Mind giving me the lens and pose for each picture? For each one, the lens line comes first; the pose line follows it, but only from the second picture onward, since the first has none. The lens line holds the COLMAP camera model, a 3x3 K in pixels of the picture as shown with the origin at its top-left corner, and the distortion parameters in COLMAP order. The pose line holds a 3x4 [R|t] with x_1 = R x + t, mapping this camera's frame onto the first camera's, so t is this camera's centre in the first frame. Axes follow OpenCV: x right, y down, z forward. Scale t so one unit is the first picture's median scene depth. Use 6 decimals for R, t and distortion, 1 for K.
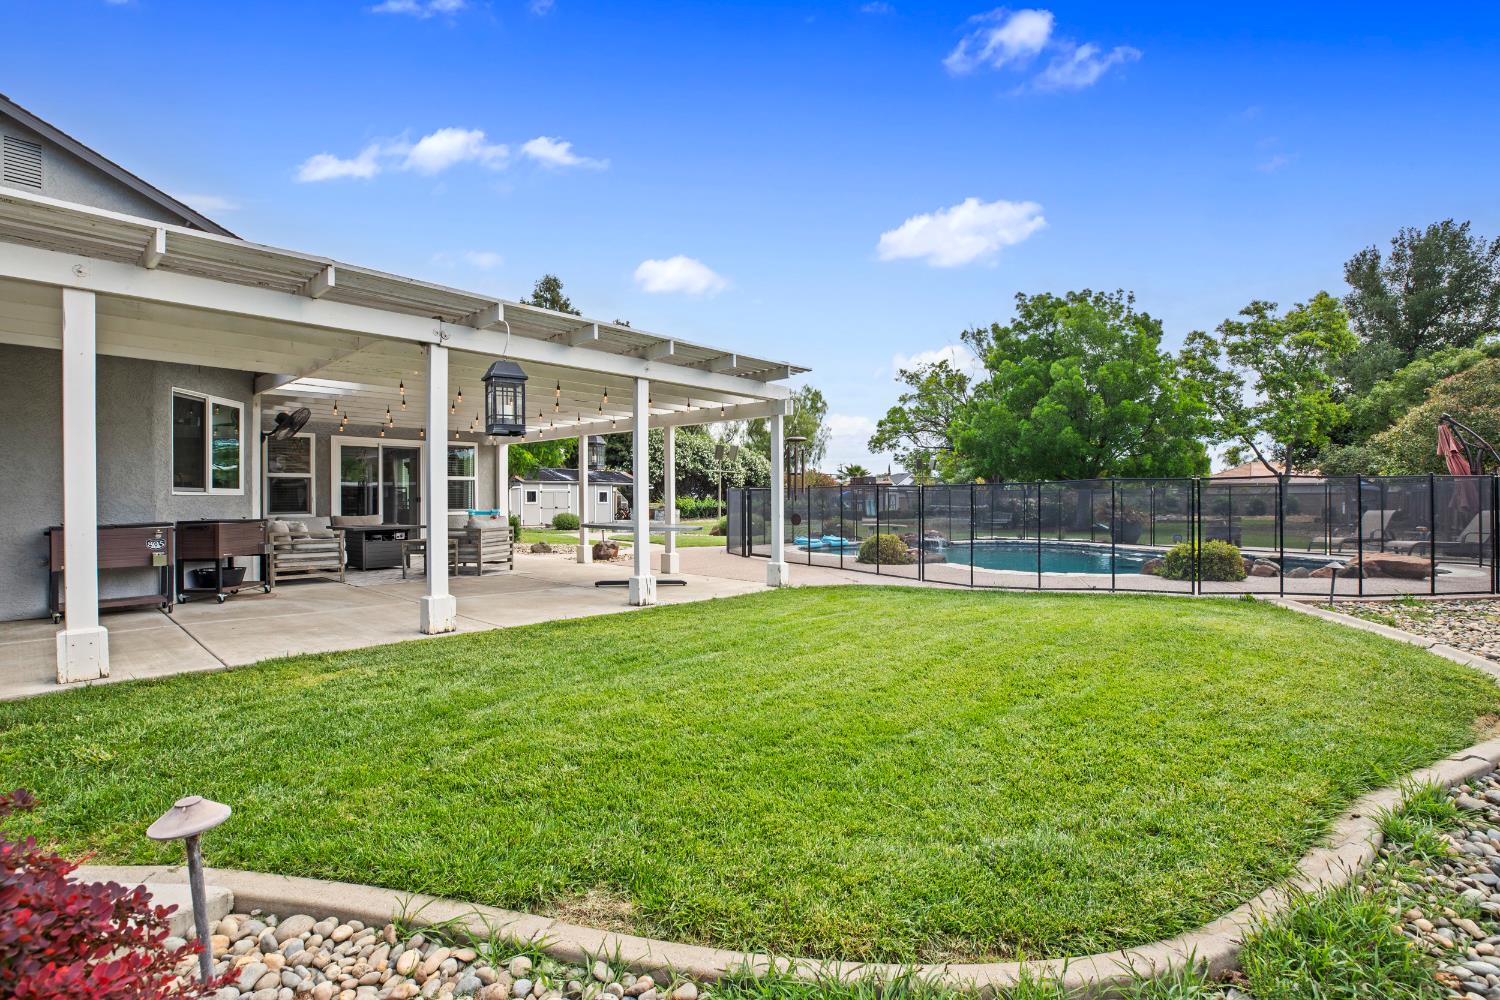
lens RADIAL K [[697.4, 0, 756.1], [0, 697.4, 499.9], [0, 0, 1]] dist [-0.016017, 0.000324]
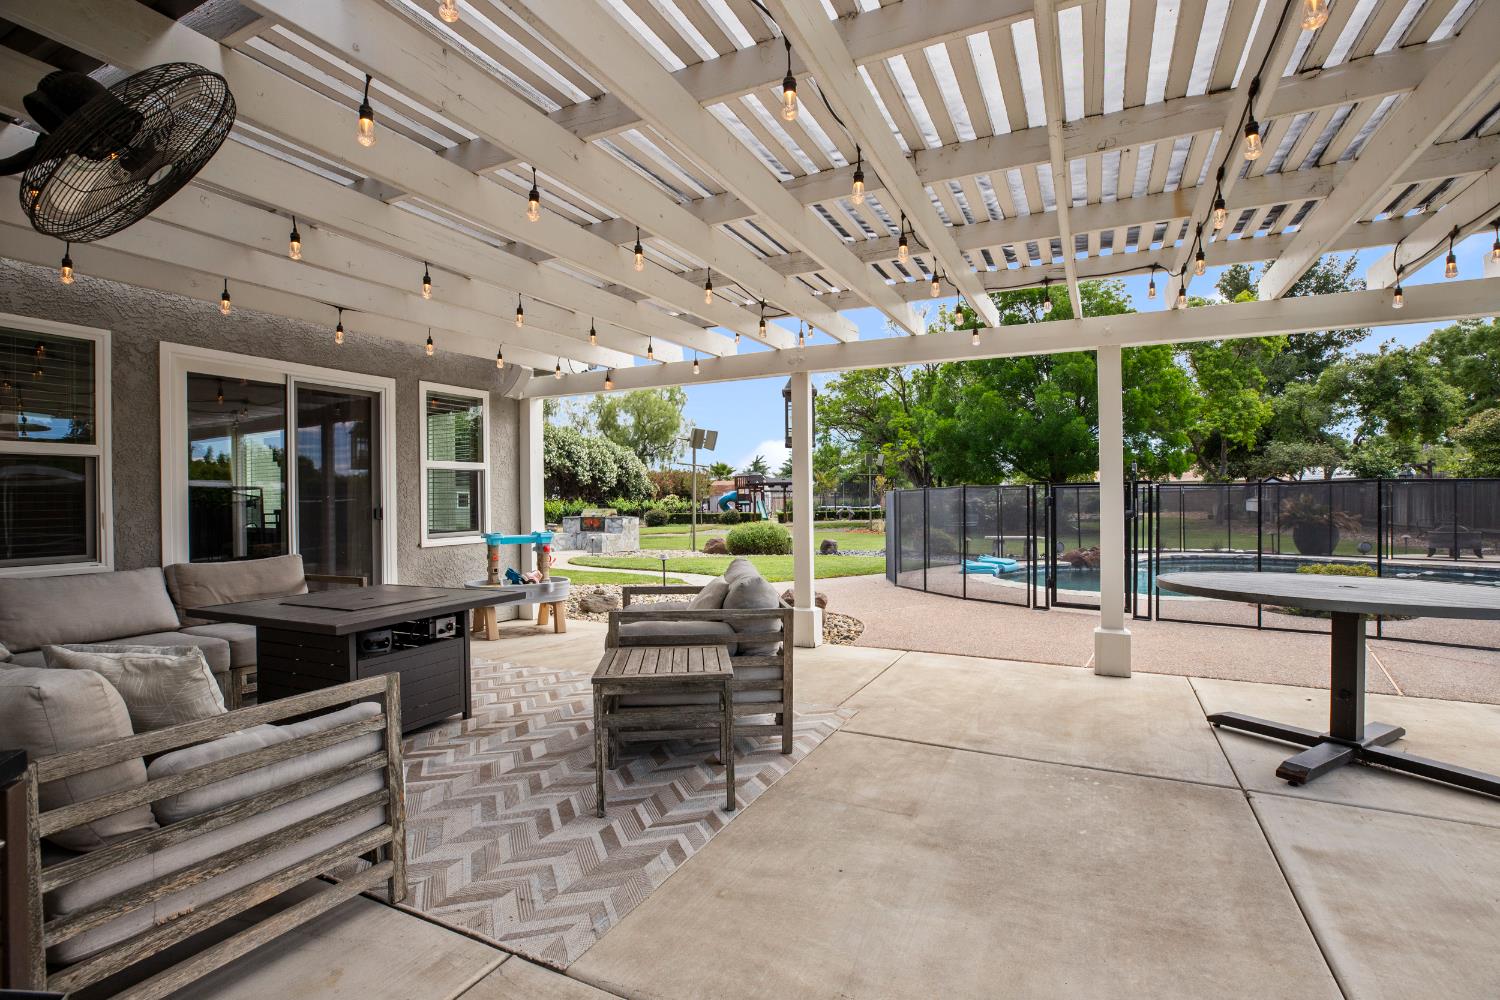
lens RADIAL K [[697.4, 0, 760.9], [0, 697.4, 502.8], [0, 0, 1]] dist [-0.016017, 0.000324]
pose [[0.961447, -0.009993, 0.274810, -0.127717], [0.008964, 0.999947, 0.005001, -0.002431], [-0.274845, -0.002345, 0.961486, 0.176612]]
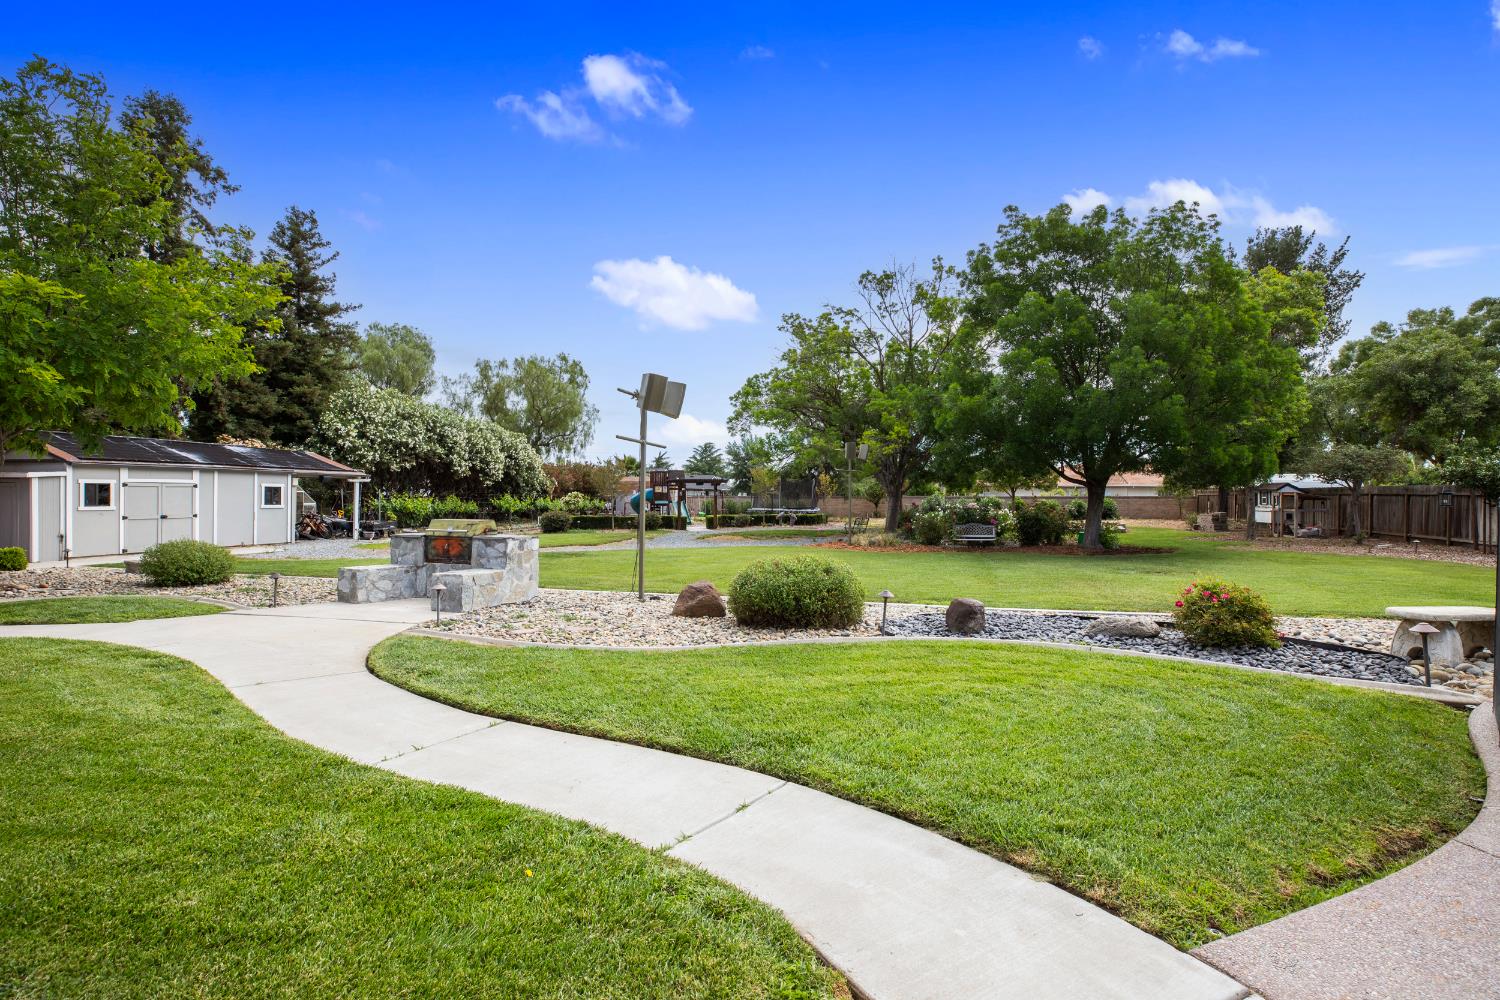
lens RADIAL K [[697.4, 0, 754.9], [0, 697.4, 497.6], [0, 0, 1]] dist [-0.016017, 0.000324]
pose [[0.913689, 0.006583, 0.406361, -0.107737], [-0.007194, 0.999974, -0.000025, -0.005986], [-0.406351, -0.002900, 0.913712, 0.400812]]
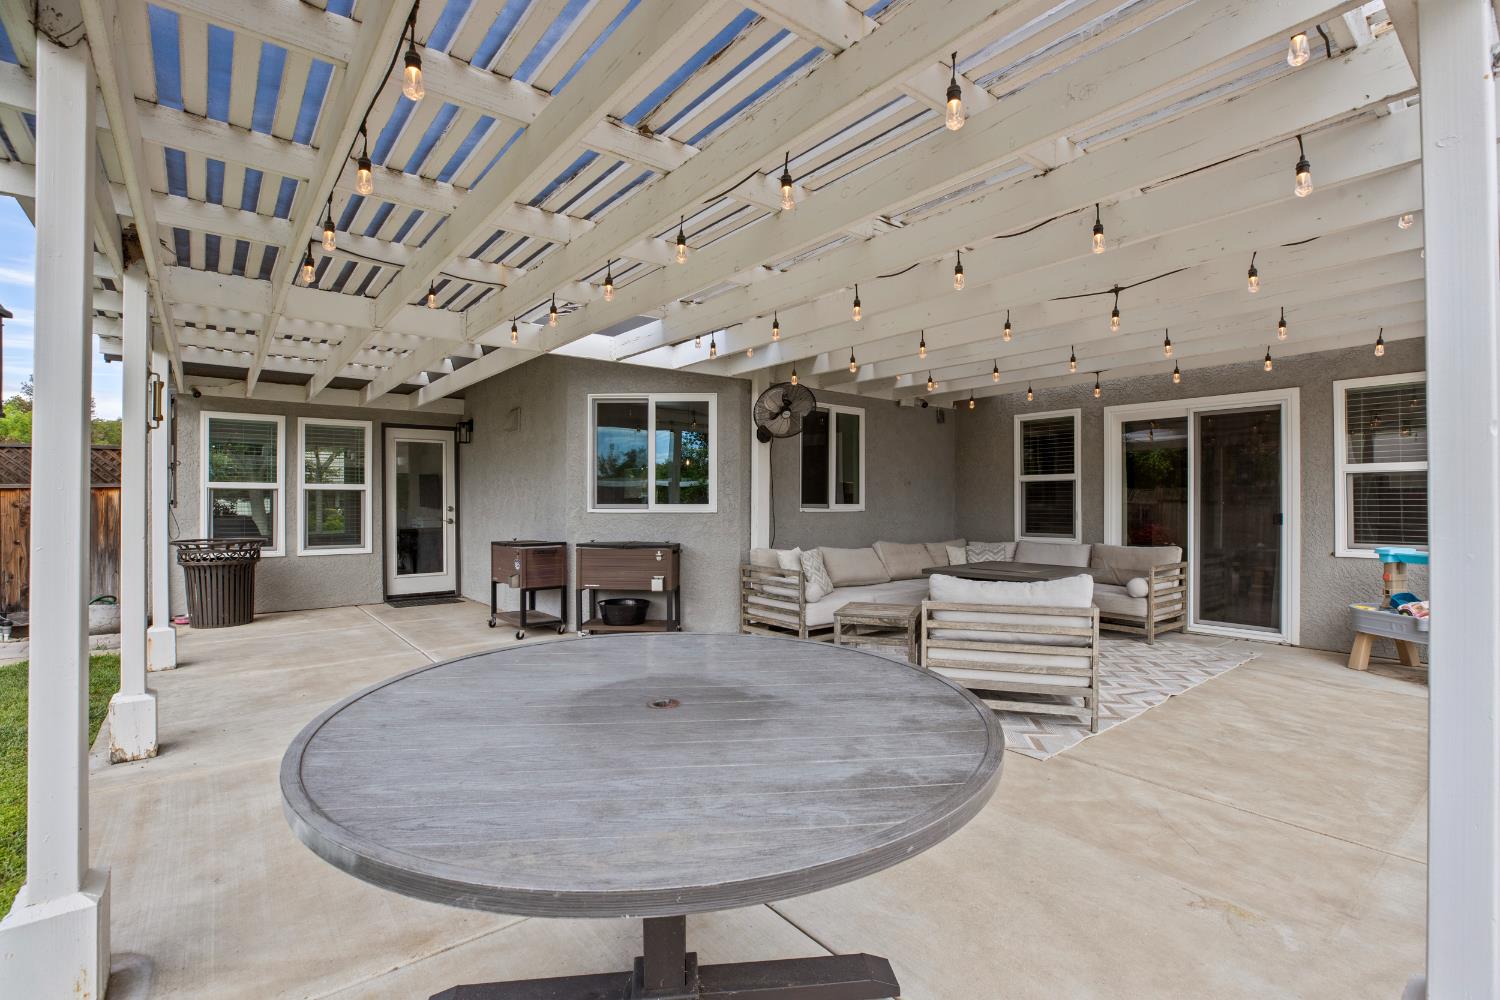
lens RADIAL K [[697.4, 0, 754.8], [0, 697.4, 500.1], [0, 0, 1]] dist [-0.016017, 0.000324]
pose [[-0.154800, -0.001032, -0.987945, 0.005738], [-0.000701, 0.999999, -0.000935, -0.004178], [0.987946, 0.000548, -0.154801, 0.247811]]
